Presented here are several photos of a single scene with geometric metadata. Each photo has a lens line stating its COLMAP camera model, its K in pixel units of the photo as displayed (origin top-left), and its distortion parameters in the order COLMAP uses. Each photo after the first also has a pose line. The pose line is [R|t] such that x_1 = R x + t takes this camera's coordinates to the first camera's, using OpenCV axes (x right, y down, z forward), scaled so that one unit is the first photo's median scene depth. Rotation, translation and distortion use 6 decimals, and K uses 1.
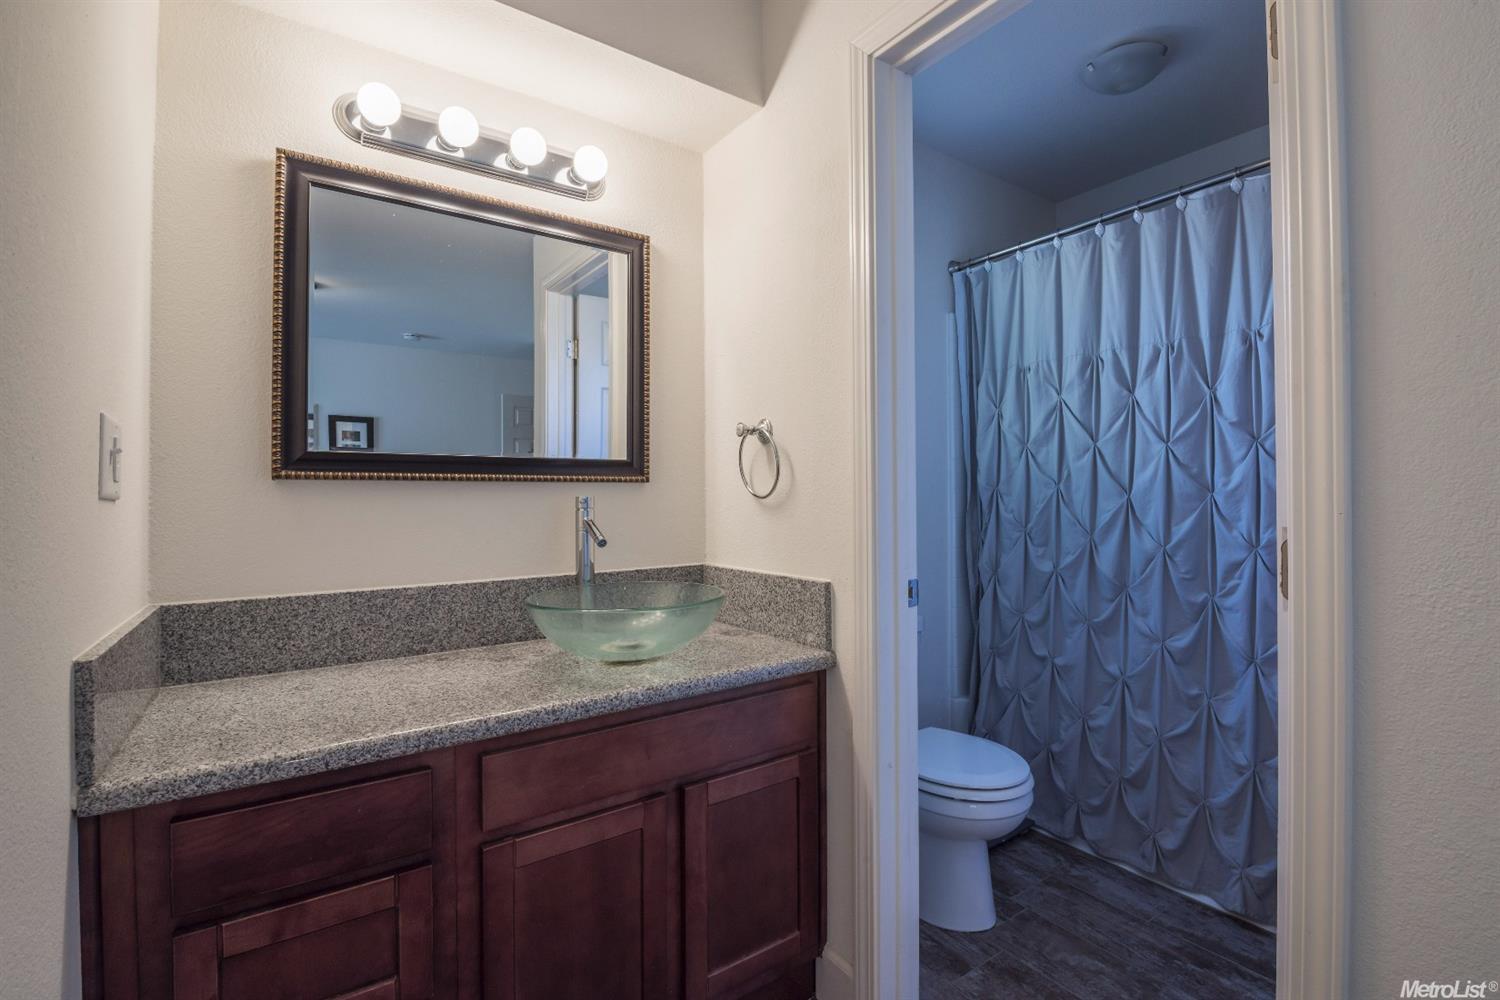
lens RADIAL K [[666.0, 0, 740.3], [0, 666.0, 495.0], [0, 0, 1]] dist [-0.001635, -0.010610]
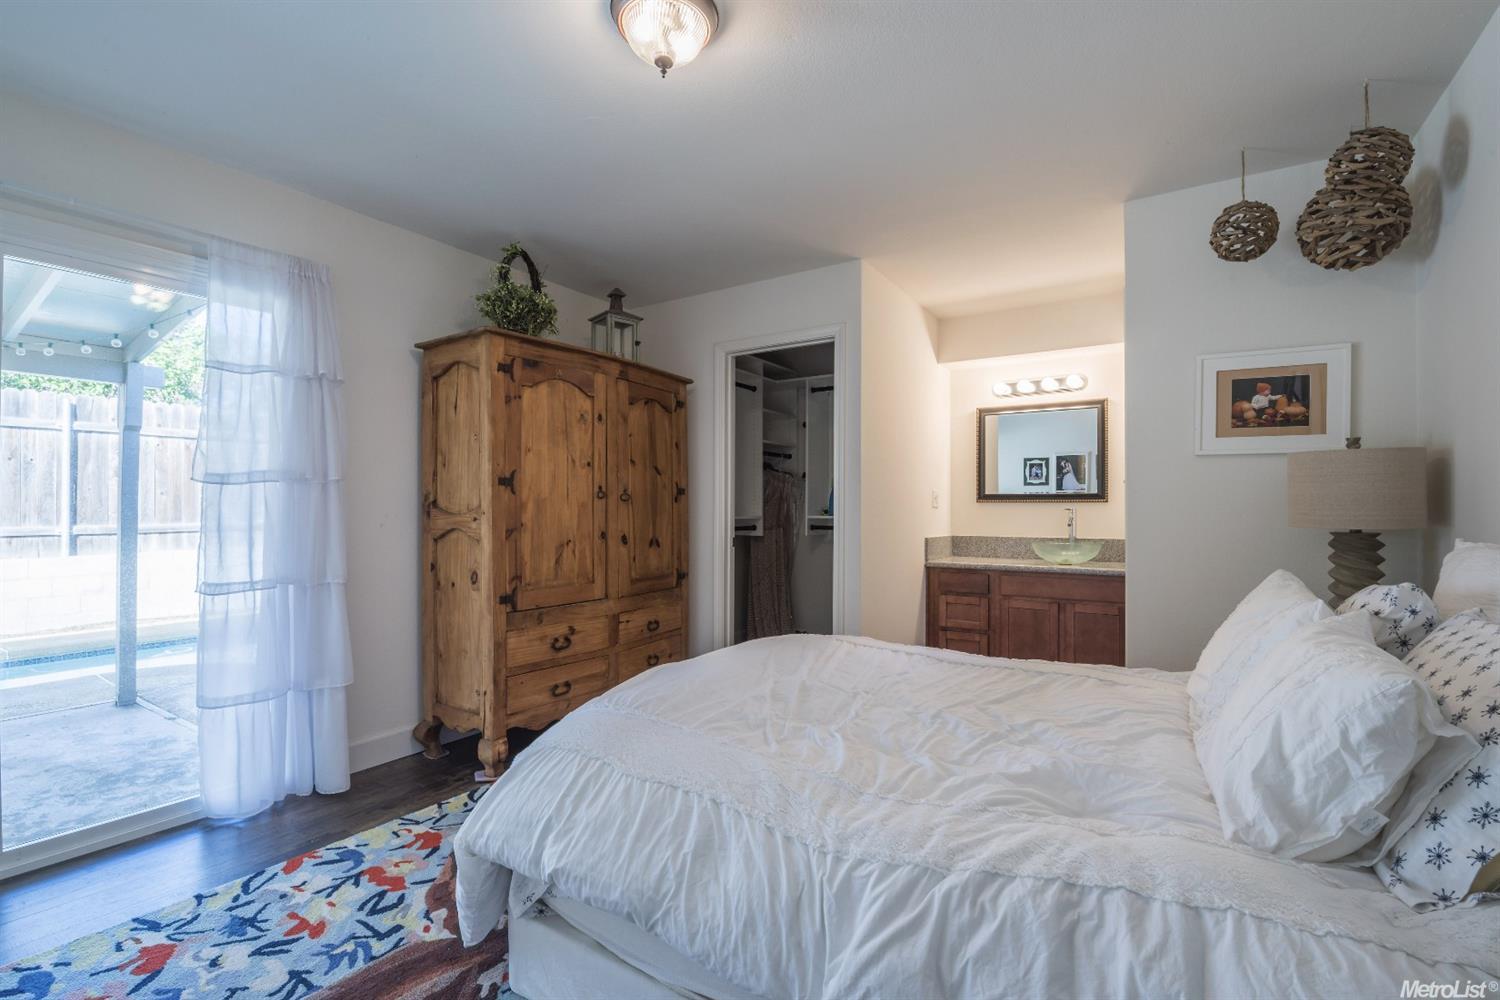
lens RADIAL K [[666.0, 0, 740.3], [0, 666.0, 495.0], [0, 0, 1]] dist [-0.001635, -0.010610]
pose [[0.373255, 0.000913, -0.927728, 2.417480], [-0.000929, 0.999999, 0.000610, -0.070741], [0.927728, 0.000634, 0.373256, -1.701367]]
